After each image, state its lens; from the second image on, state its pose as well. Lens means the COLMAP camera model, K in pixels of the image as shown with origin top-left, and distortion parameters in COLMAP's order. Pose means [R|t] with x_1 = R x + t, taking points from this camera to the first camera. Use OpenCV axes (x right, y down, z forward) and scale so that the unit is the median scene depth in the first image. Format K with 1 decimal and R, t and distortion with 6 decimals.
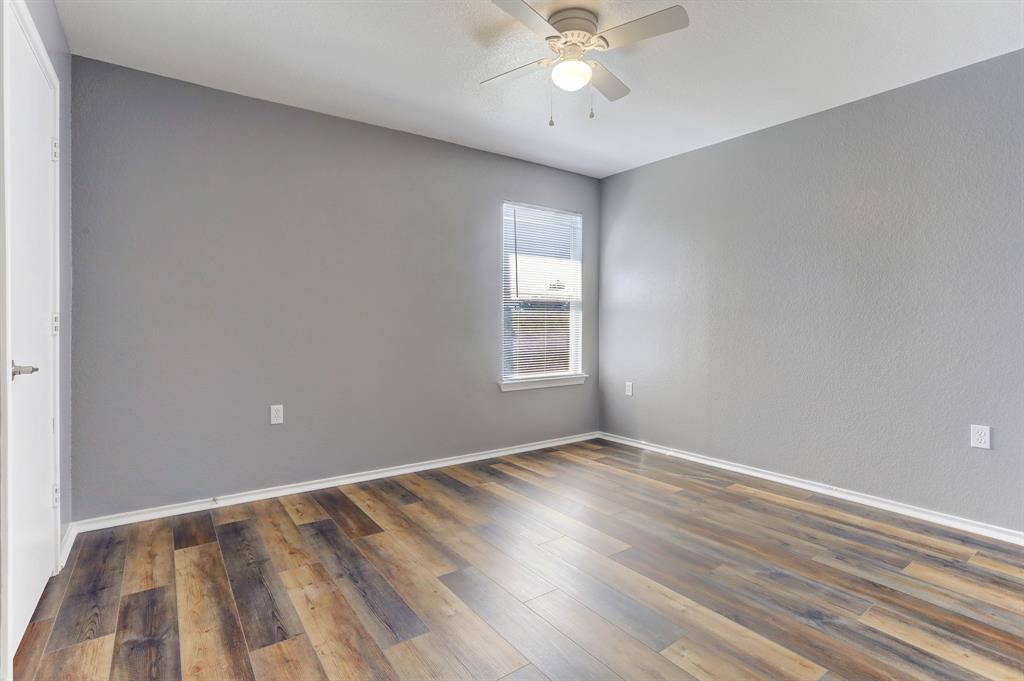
lens RADIAL K [[500.1, 0, 514.2], [0, 500.1, 327.4], [0, 0, 1]] dist [-0.063683, 0.030808]
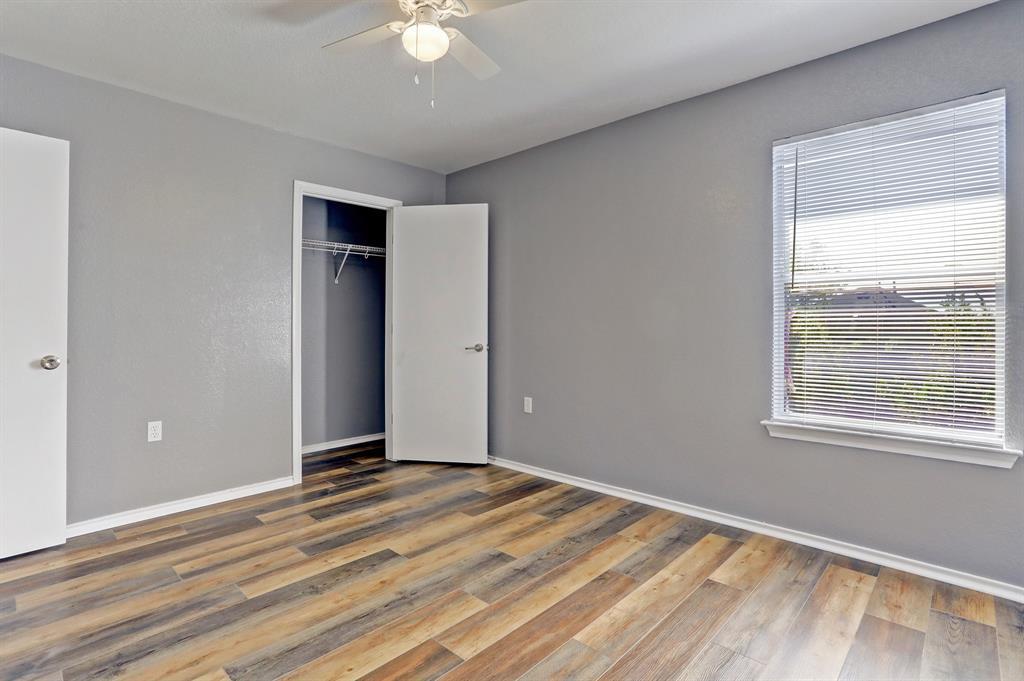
lens RADIAL K [[500.1, 0, 514.2], [0, 500.1, 327.4], [0, 0, 1]] dist [-0.063683, 0.030808]
pose [[0.191901, 0.000613, -0.981414, 0.885821], [-0.011823, 0.999929, -0.001687, -0.014625], [0.981343, 0.011927, 0.191894, 0.901930]]
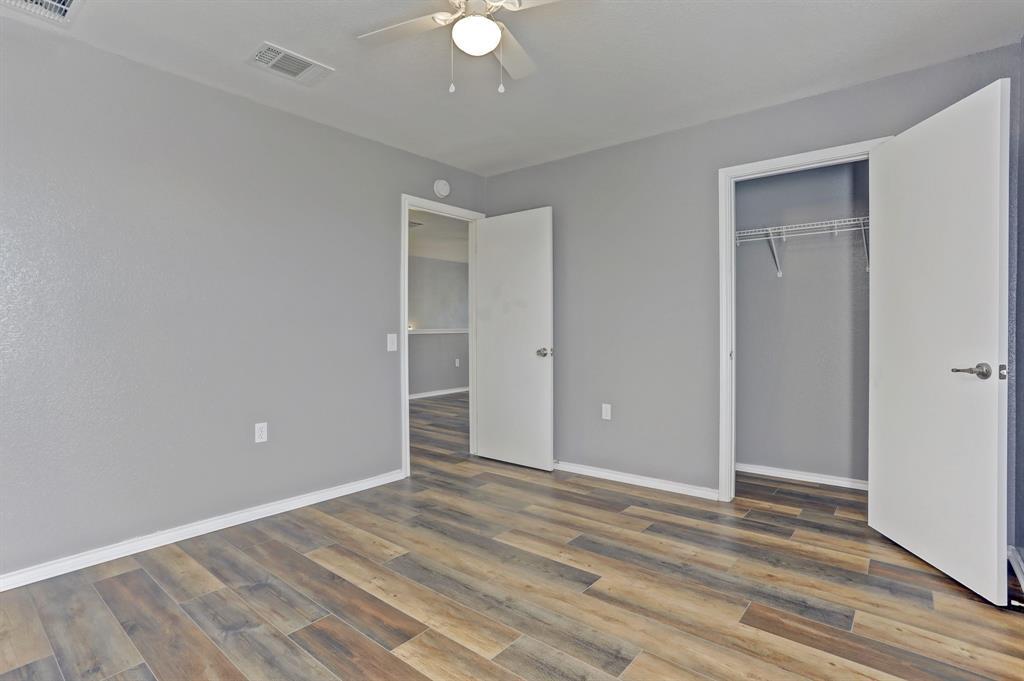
lens RADIAL K [[500.1, 0, 514.2], [0, 500.1, 327.4], [0, 0, 1]] dist [-0.063683, 0.030808]
pose [[-0.967847, 0.000816, -0.251539, 0.238050], [-0.000515, 0.999986, 0.005226, -0.018046], [0.251540, 0.005187, -0.967833, 1.654908]]
